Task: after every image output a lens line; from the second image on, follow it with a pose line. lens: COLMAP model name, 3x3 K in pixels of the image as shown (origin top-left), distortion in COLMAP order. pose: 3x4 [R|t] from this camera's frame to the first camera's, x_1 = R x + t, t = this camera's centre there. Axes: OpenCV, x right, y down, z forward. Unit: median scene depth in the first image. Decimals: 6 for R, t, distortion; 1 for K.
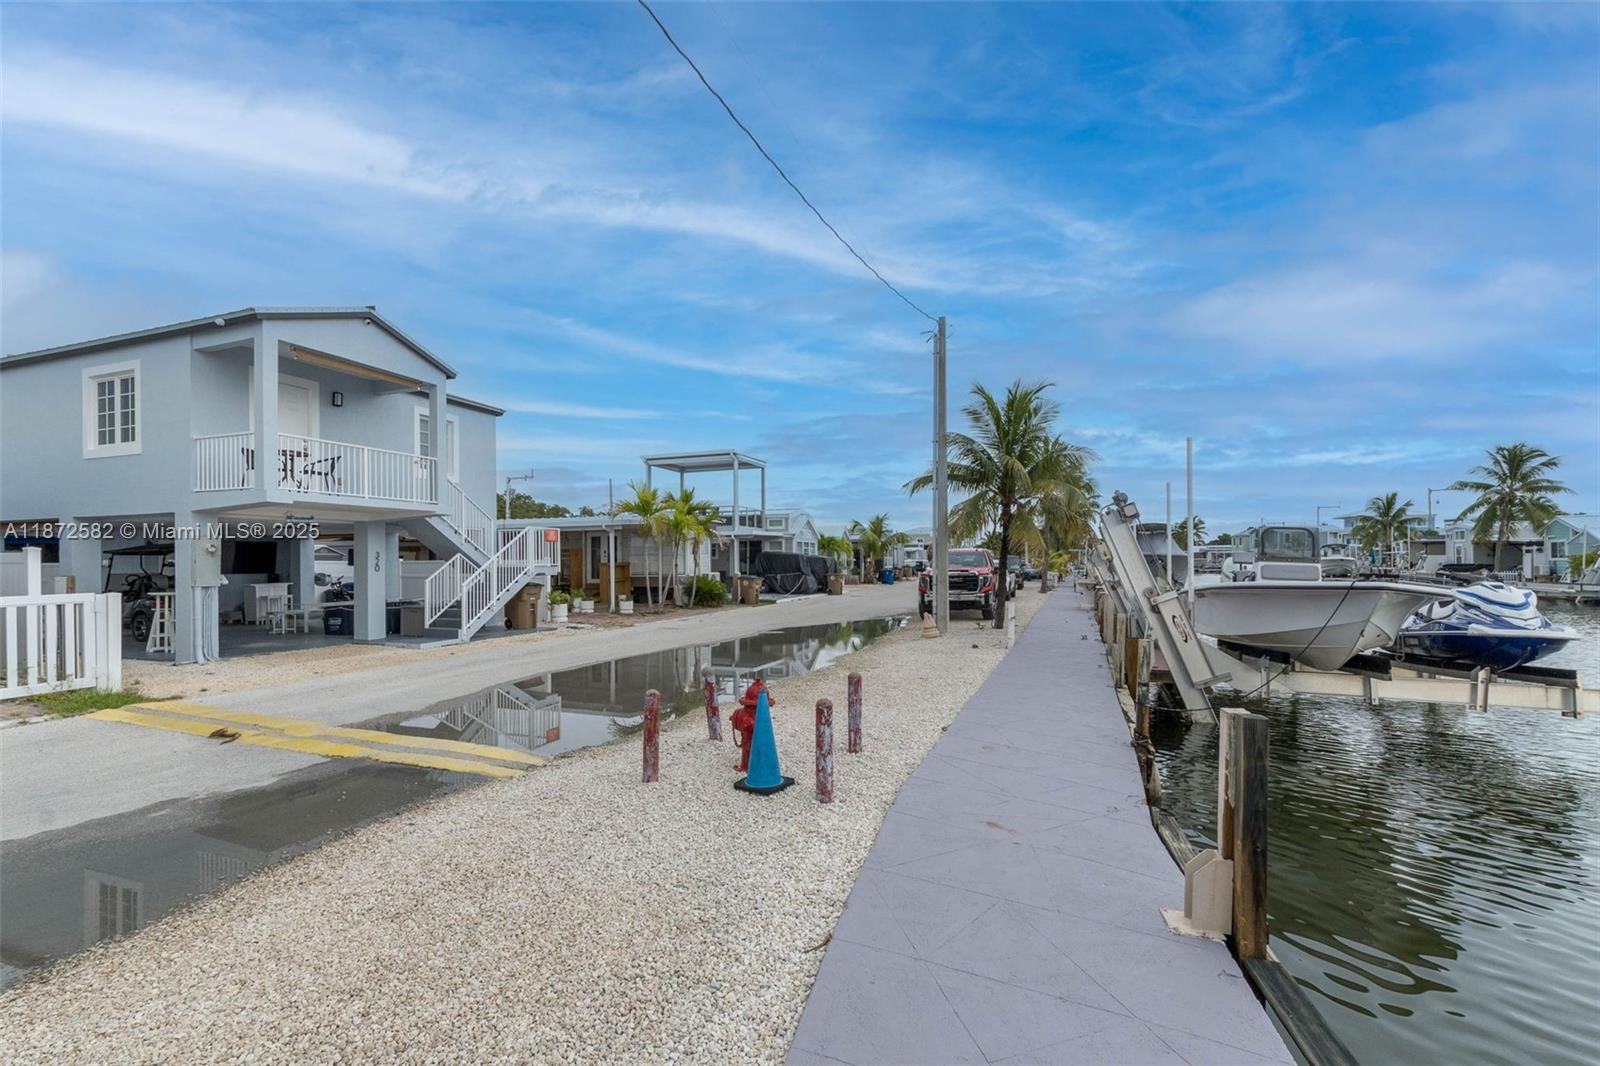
lens RADIAL K [[700.9, 0, 792.6], [0, 700.9, 562.9], [0, 0, 1]] dist [-0.001823, -0.000019]
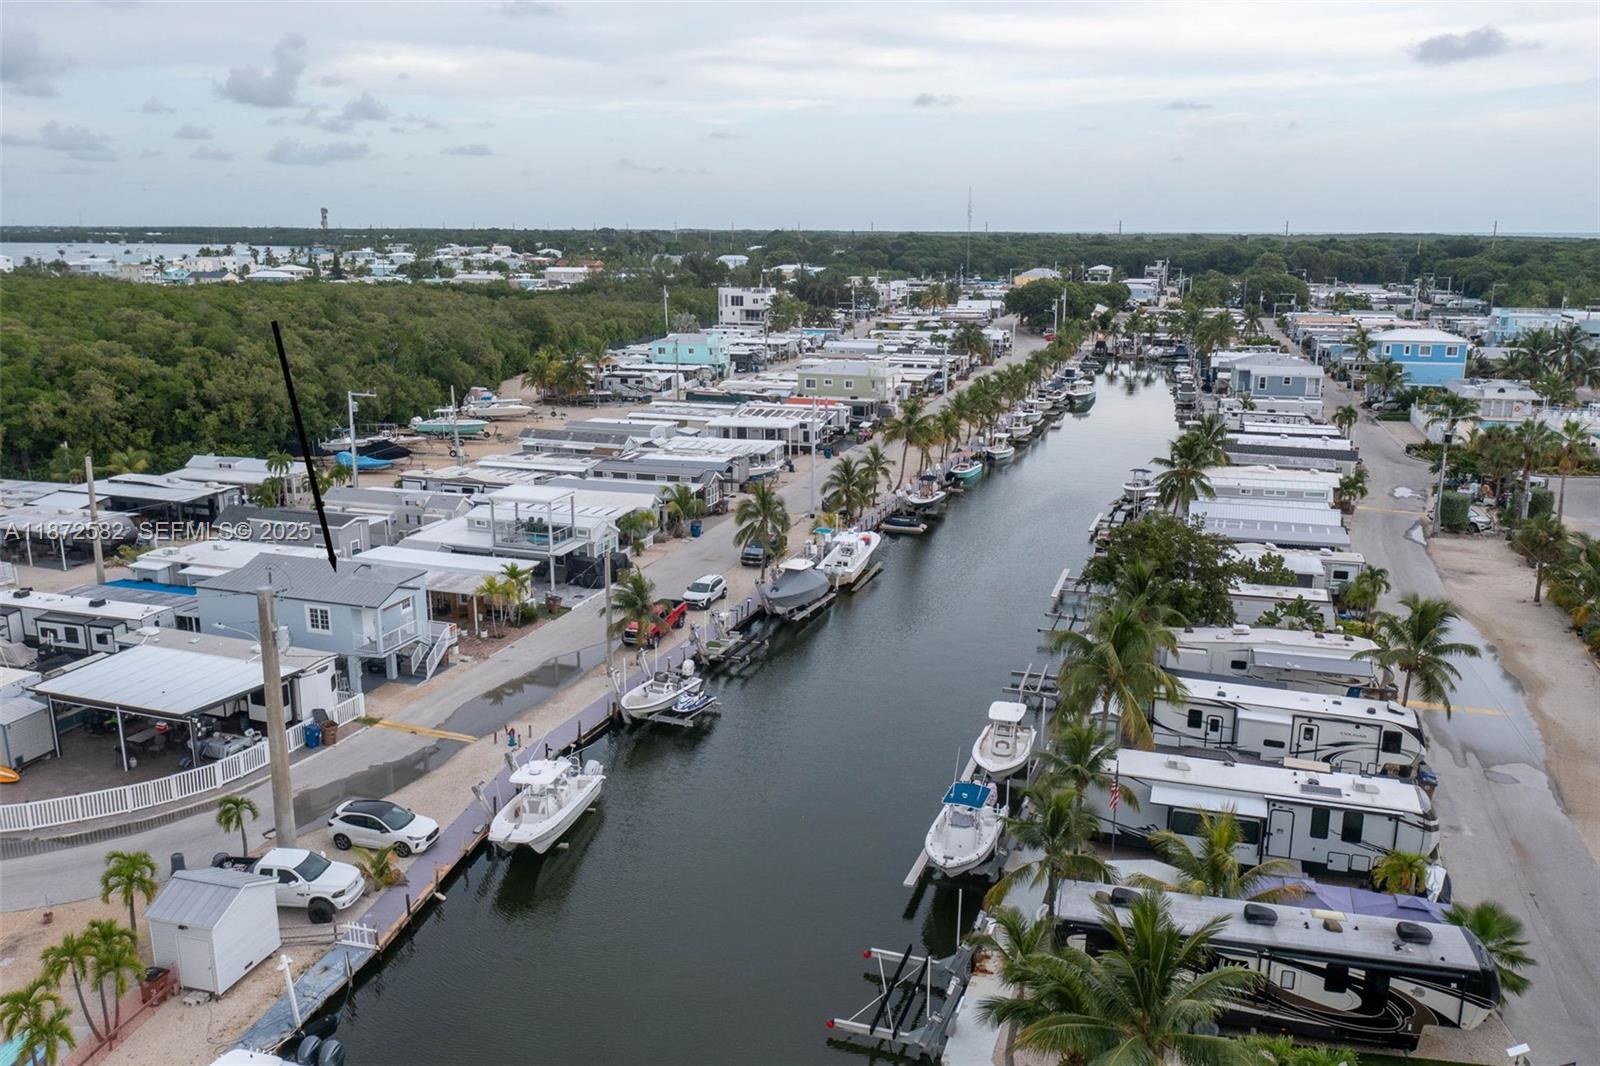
lens RADIAL K [[1293.0, 0, 800.0], [0, 1293.0, 533.0], [0, 0, 1]] dist [-0.007502, -0.003559]
pose [[0.999799, 0.001616, 0.019987, 0.682190], [-0.006355, 0.970901, 0.239398, -1.279623], [-0.019018, -0.239477, 0.970716, -2.921880]]
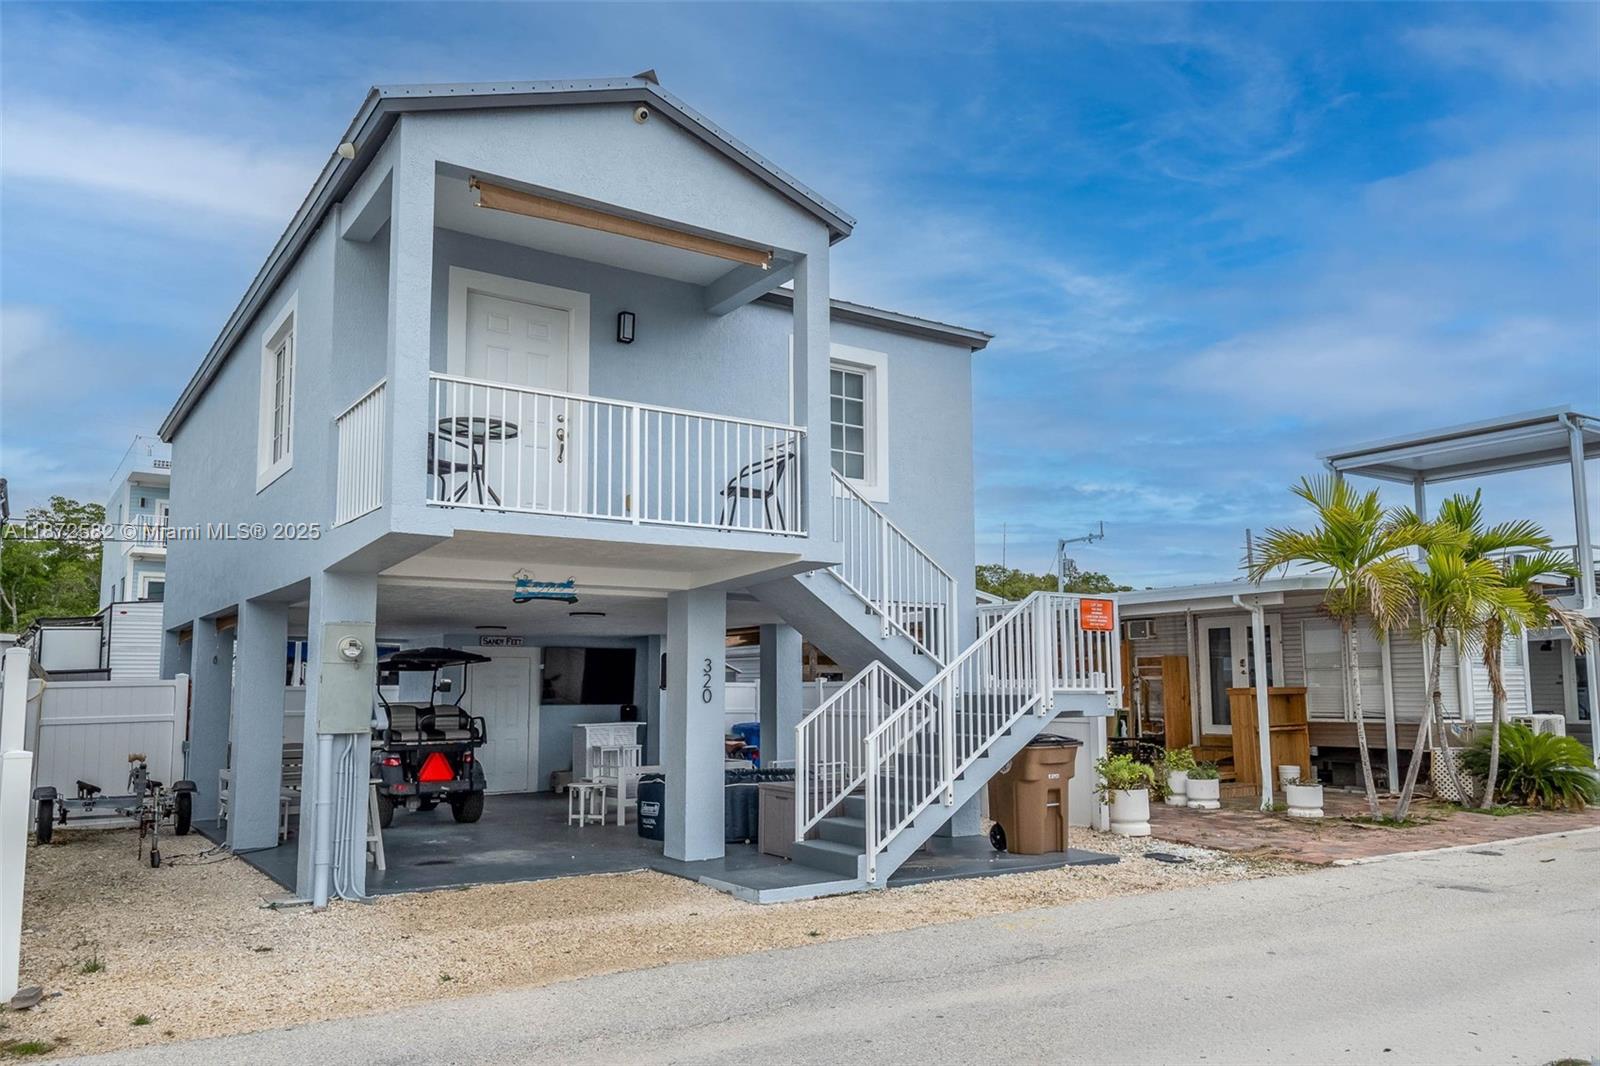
lens RADIAL K [[1177.2, 0, 783.9], [0, 1177.2, 565.7], [0, 0, 1]] dist [0.041441, -0.005246]
pose [[0.807782, -0.059732, -0.586447, -0.086515], [-0.002521, 0.994494, -0.104765, 0.003000], [0.589476, 0.086106, 0.803184, 0.326419]]
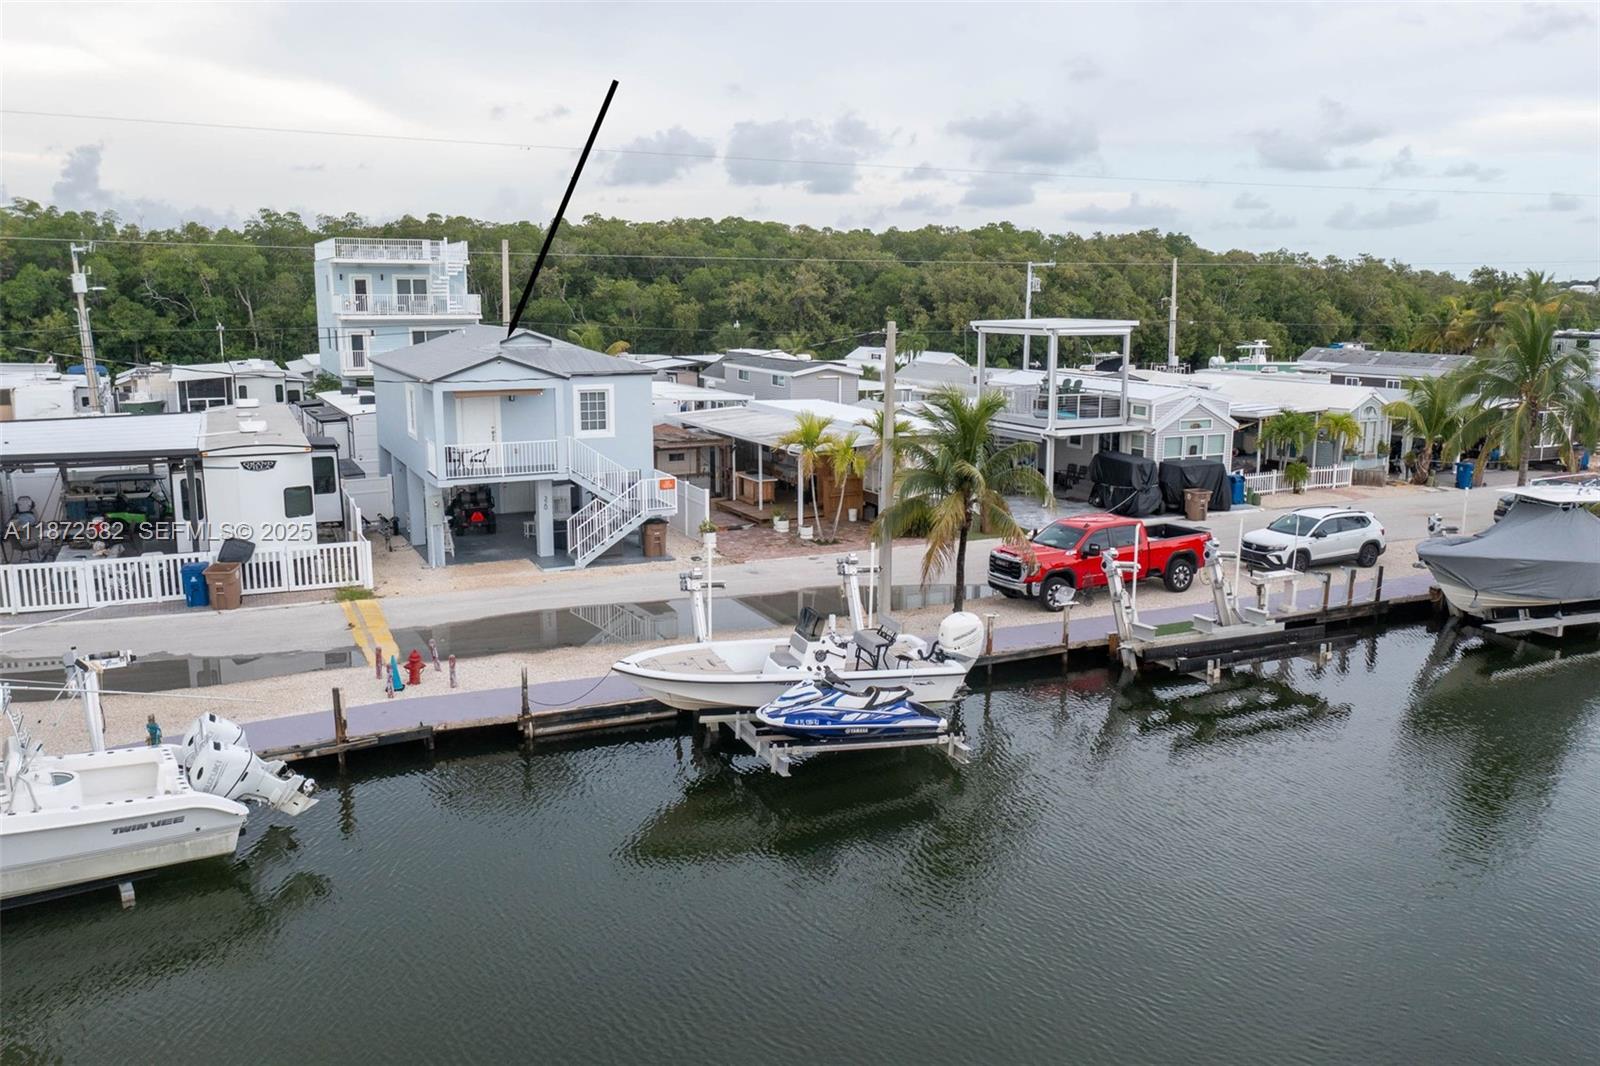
lens RADIAL K [[1293.0, 0, 800.0], [0, 1293.0, 533.0], [0, 0, 1]] dist [-0.007502, -0.003559]
pose [[0.715909, 0.136877, -0.684645, 1.210494], [-0.006641, 0.981886, 0.189359, -0.338316], [0.698162, -0.131017, 0.703850, -0.376500]]
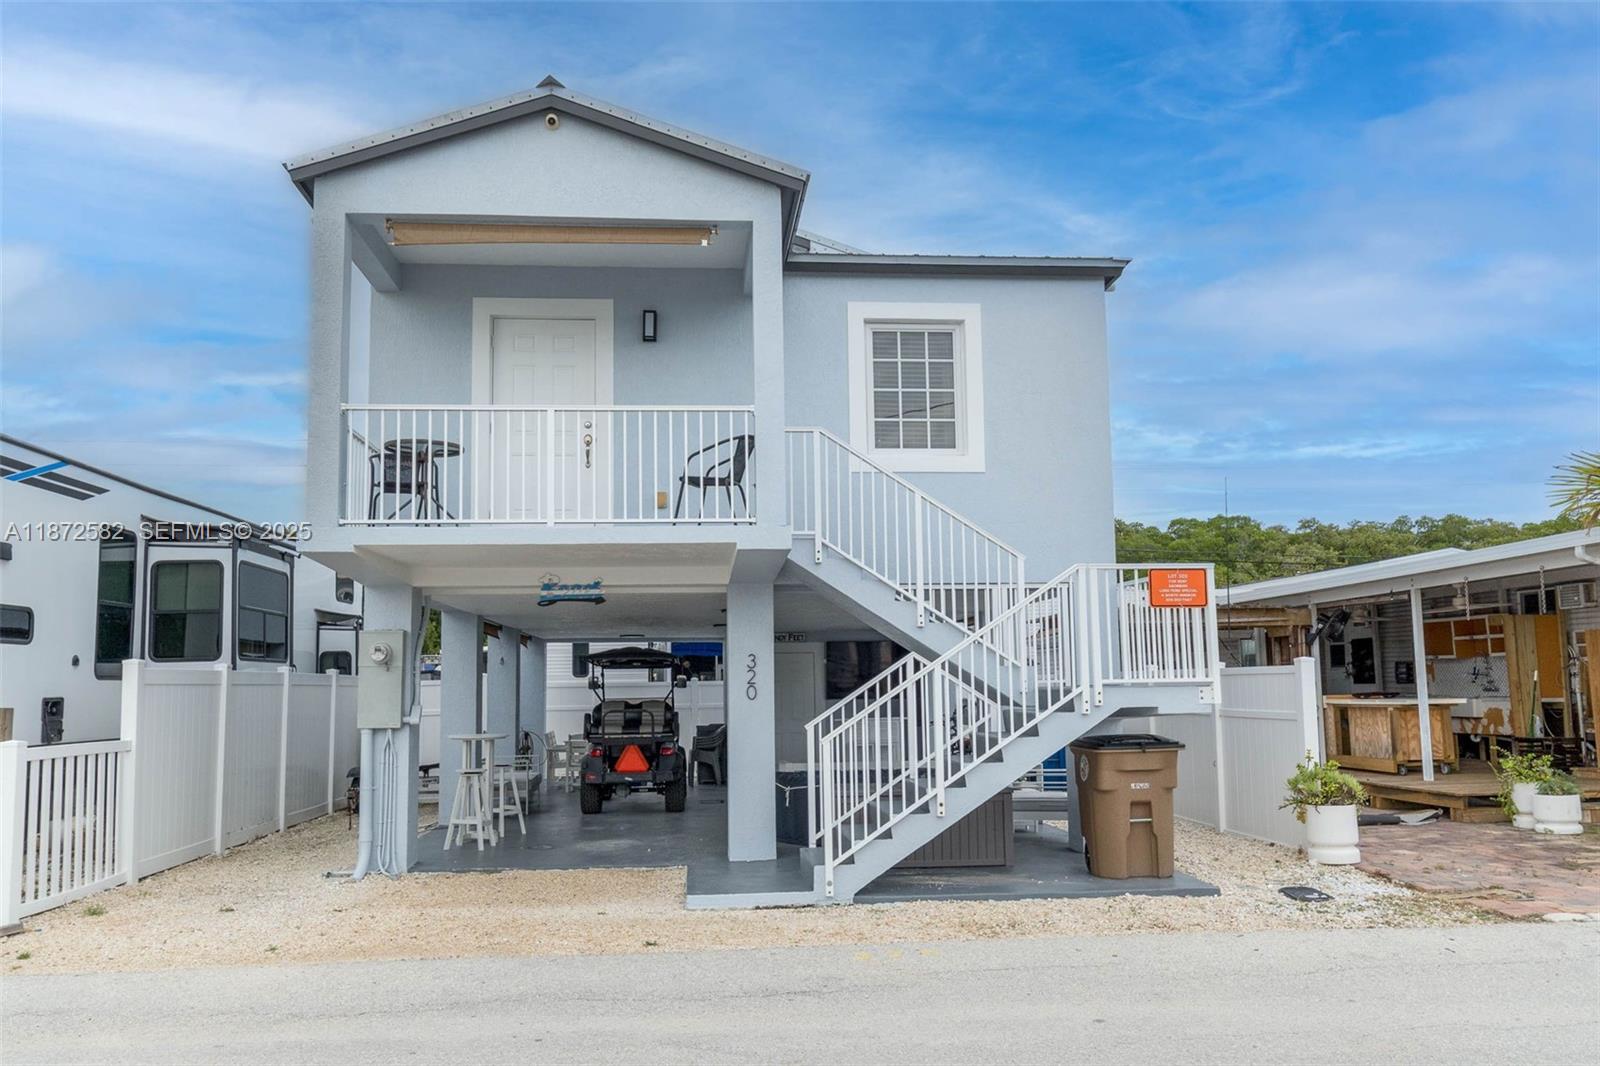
lens RADIAL K [[1191.3, 0, 779.1], [0, 1191.3, 571.3], [0, 0, 1]] dist [0.003219, 0.002384]
pose [[0.418127, -0.088306, -0.904086, 0.059571], [0.010004, 0.995651, -0.092623, 0.001395], [0.908333, 0.029683, 0.417192, 0.545763]]
